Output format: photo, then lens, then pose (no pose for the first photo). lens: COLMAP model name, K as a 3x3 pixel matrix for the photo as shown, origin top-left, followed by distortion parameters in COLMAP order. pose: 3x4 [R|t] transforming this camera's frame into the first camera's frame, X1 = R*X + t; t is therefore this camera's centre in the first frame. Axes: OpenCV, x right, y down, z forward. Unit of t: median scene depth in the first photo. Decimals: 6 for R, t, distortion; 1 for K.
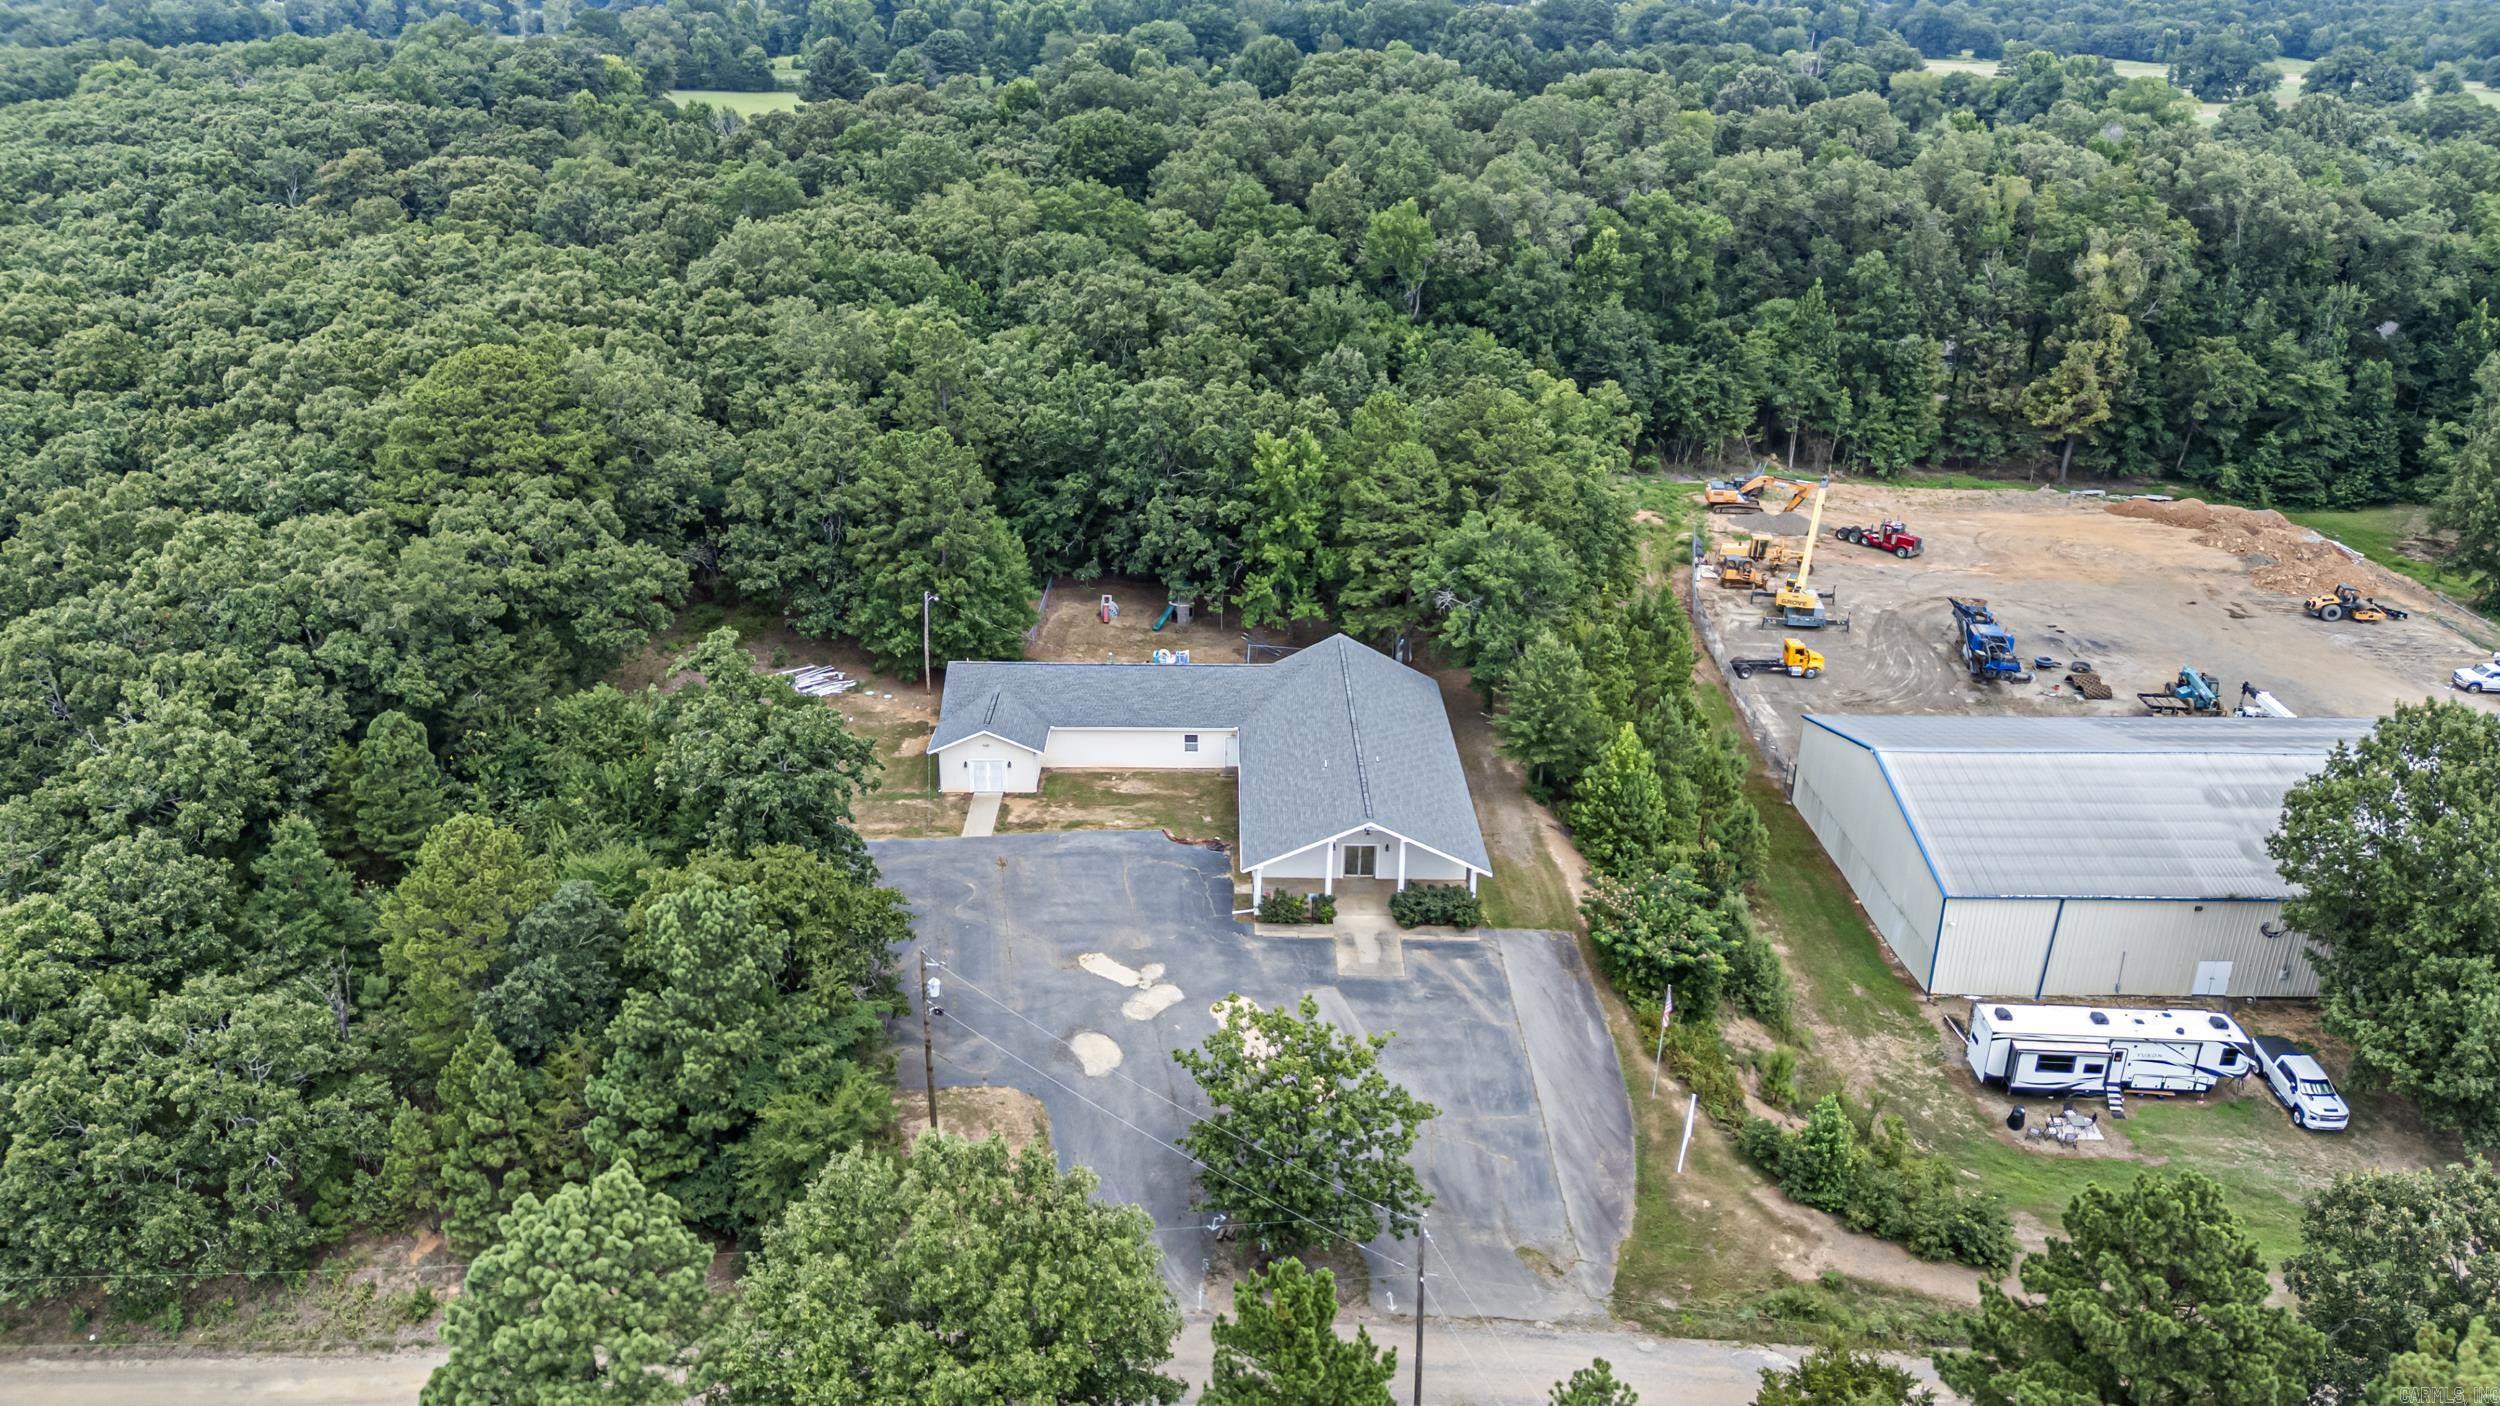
lens RADIAL K [[1830.9, 0, 1250.0], [0, 1830.9, 703.0], [0, 0, 1]] dist [0.136844, -0.199746]
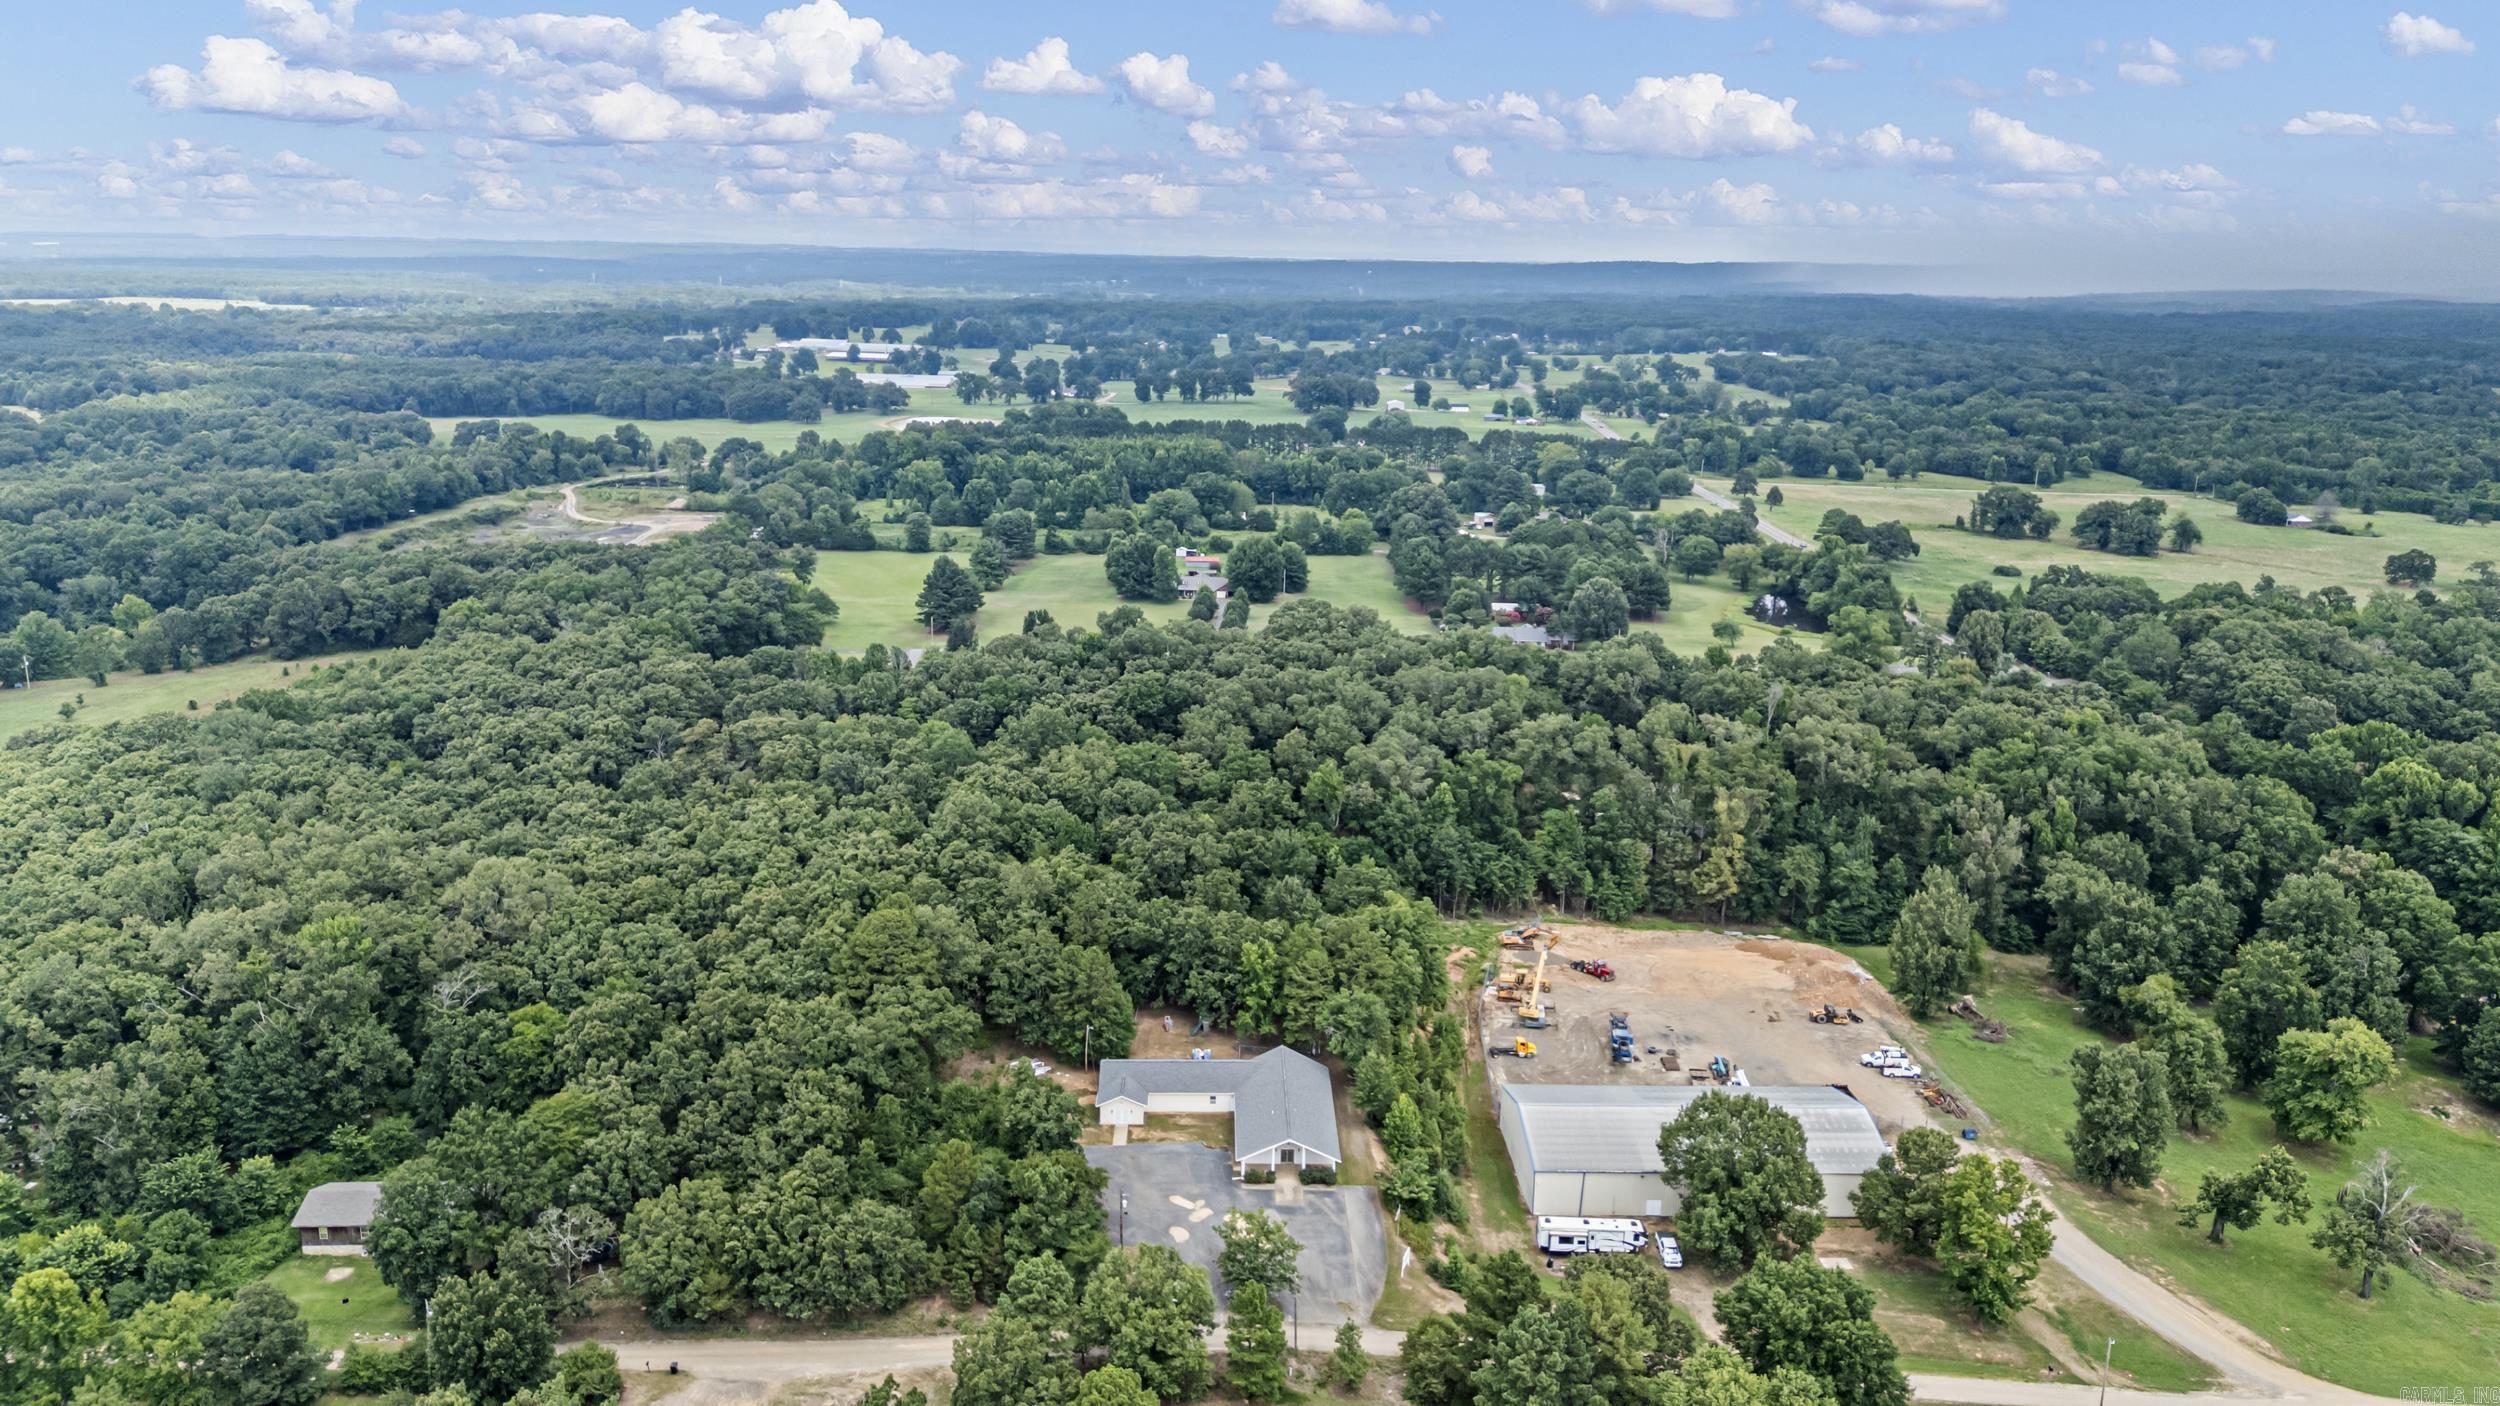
lens RADIAL K [[1830.9, 0, 1250.0], [0, 1830.9, 703.0], [0, 0, 1]] dist [0.136844, -0.199746]
pose [[0.999990, -0.001209, 0.004374, 0.002719], [0.001875, 0.987801, -0.155711, -0.094808], [-0.004133, 0.155717, 0.987793, -1.135644]]
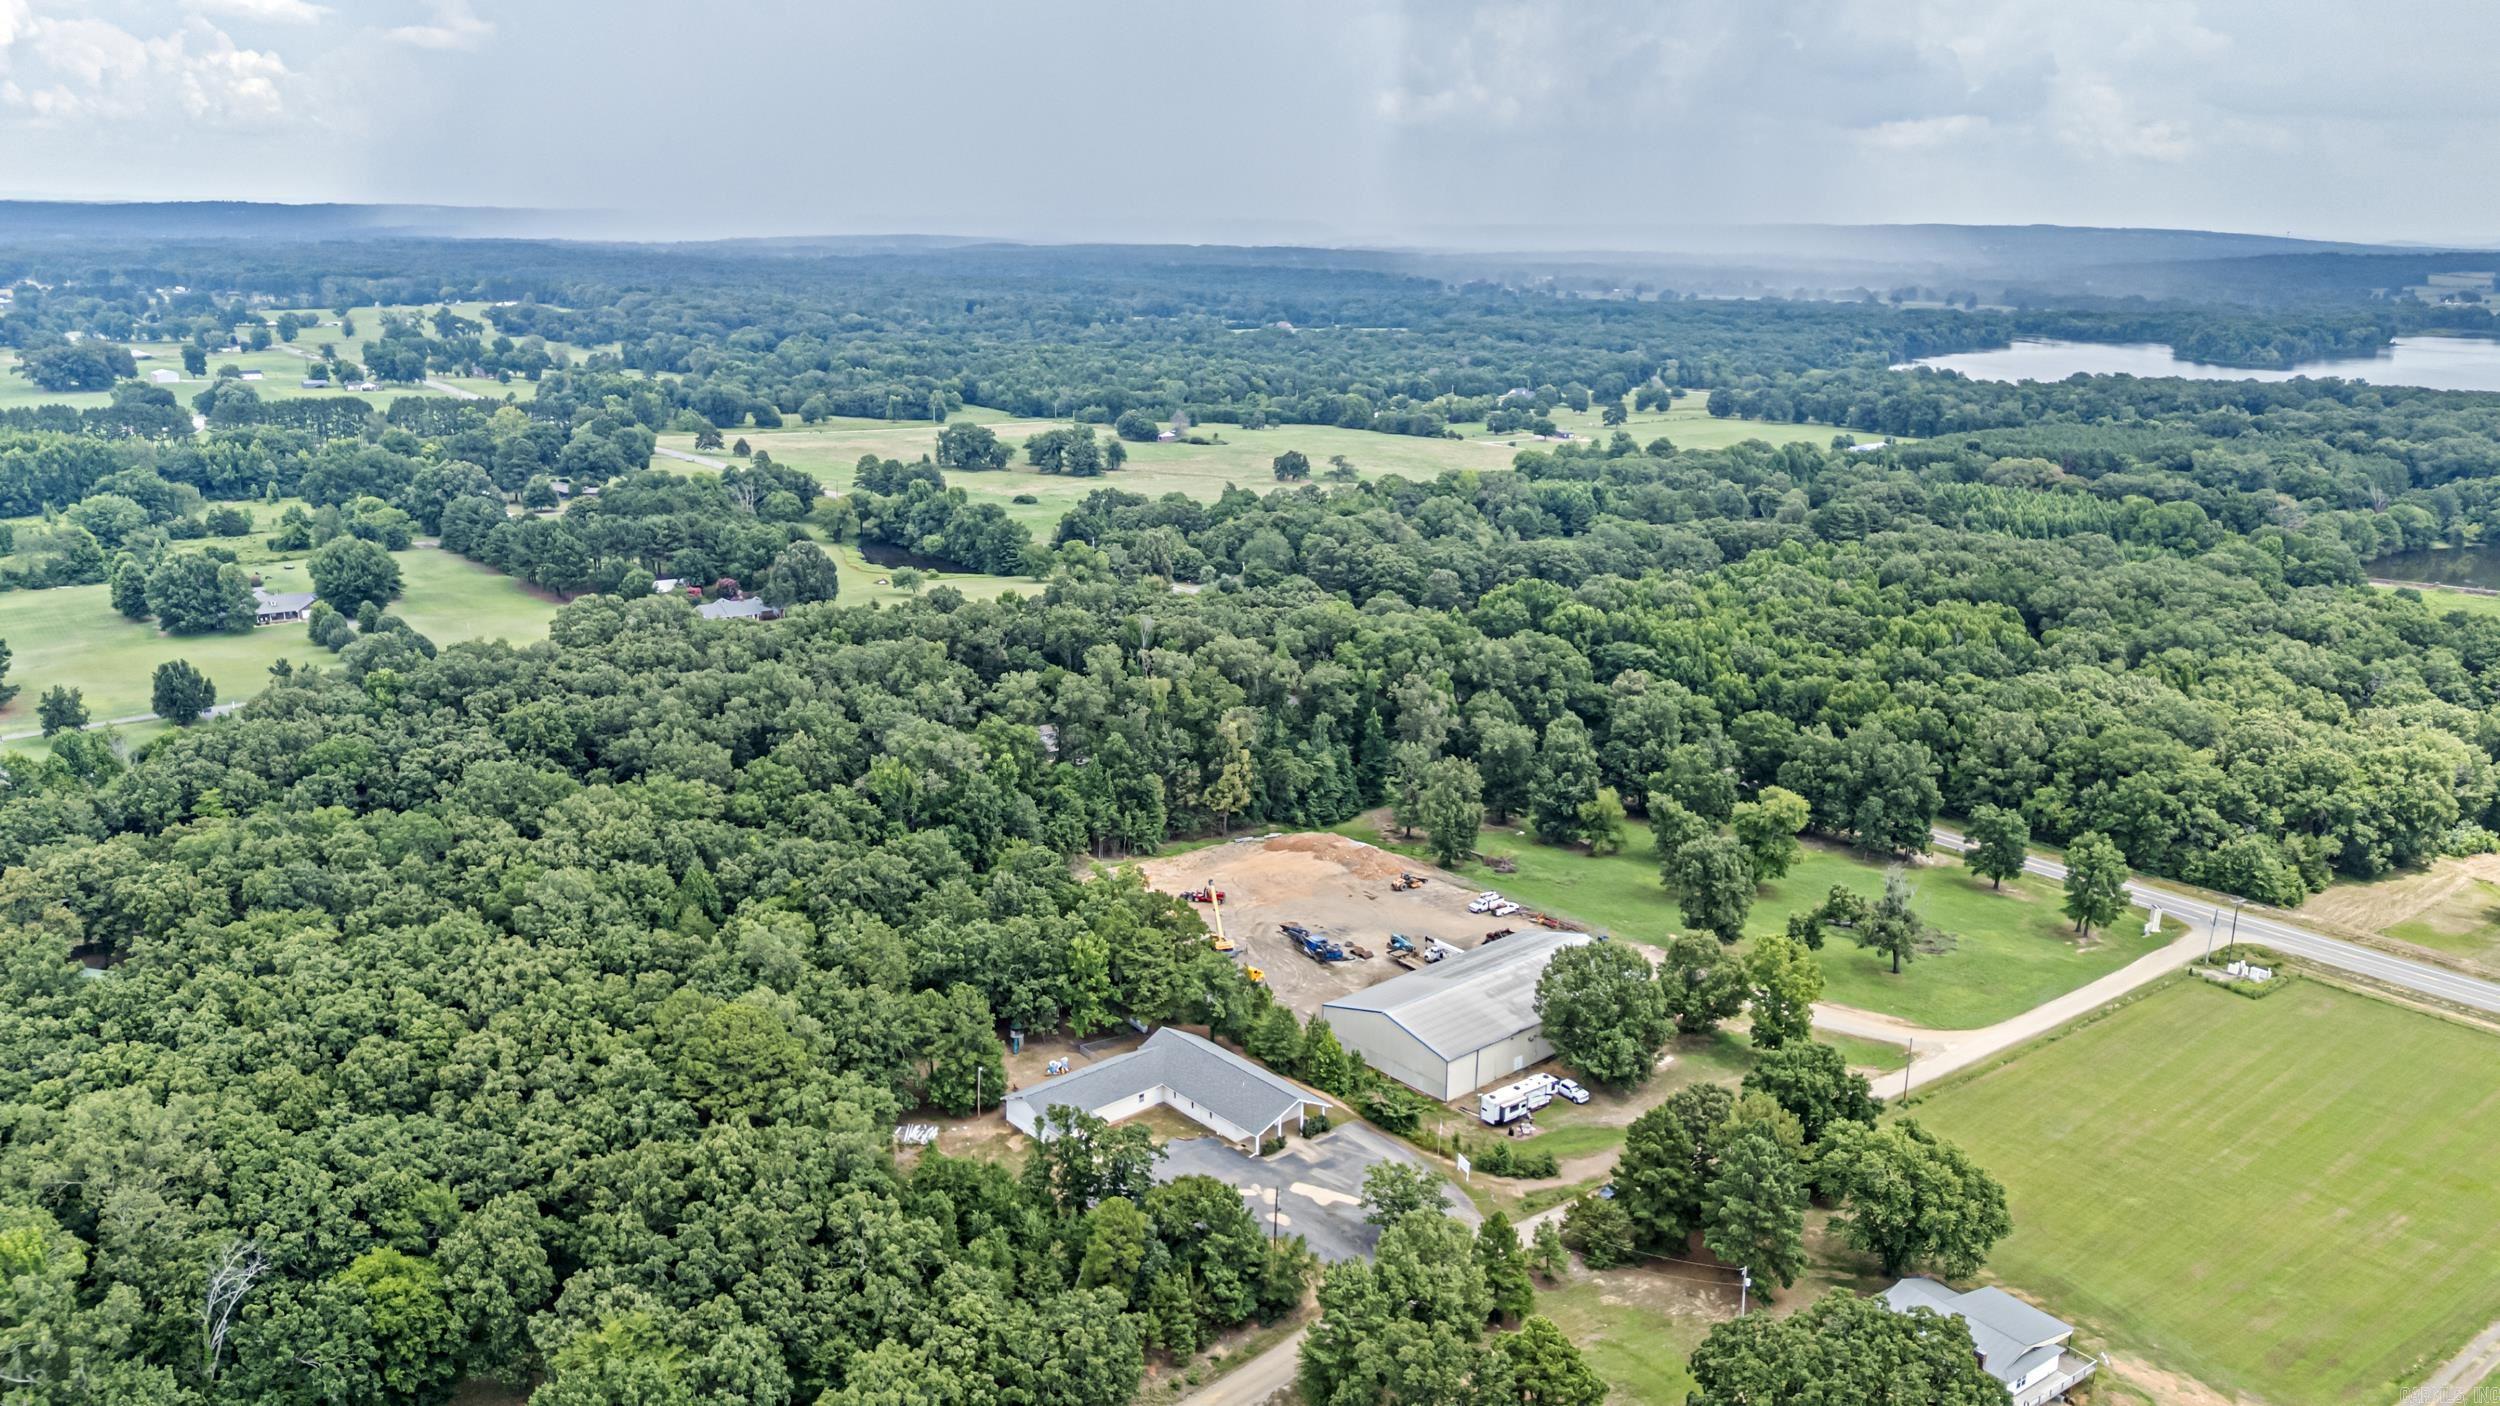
lens RADIAL K [[1830.9, 0, 1250.0], [0, 1830.9, 703.0], [0, 0, 1]] dist [0.136844, -0.199746]
pose [[0.762157, -0.170485, 0.624541, -1.088715], [0.248873, 0.967728, -0.039544, -0.278729], [-0.597644, 0.185570, 0.779991, -0.745917]]
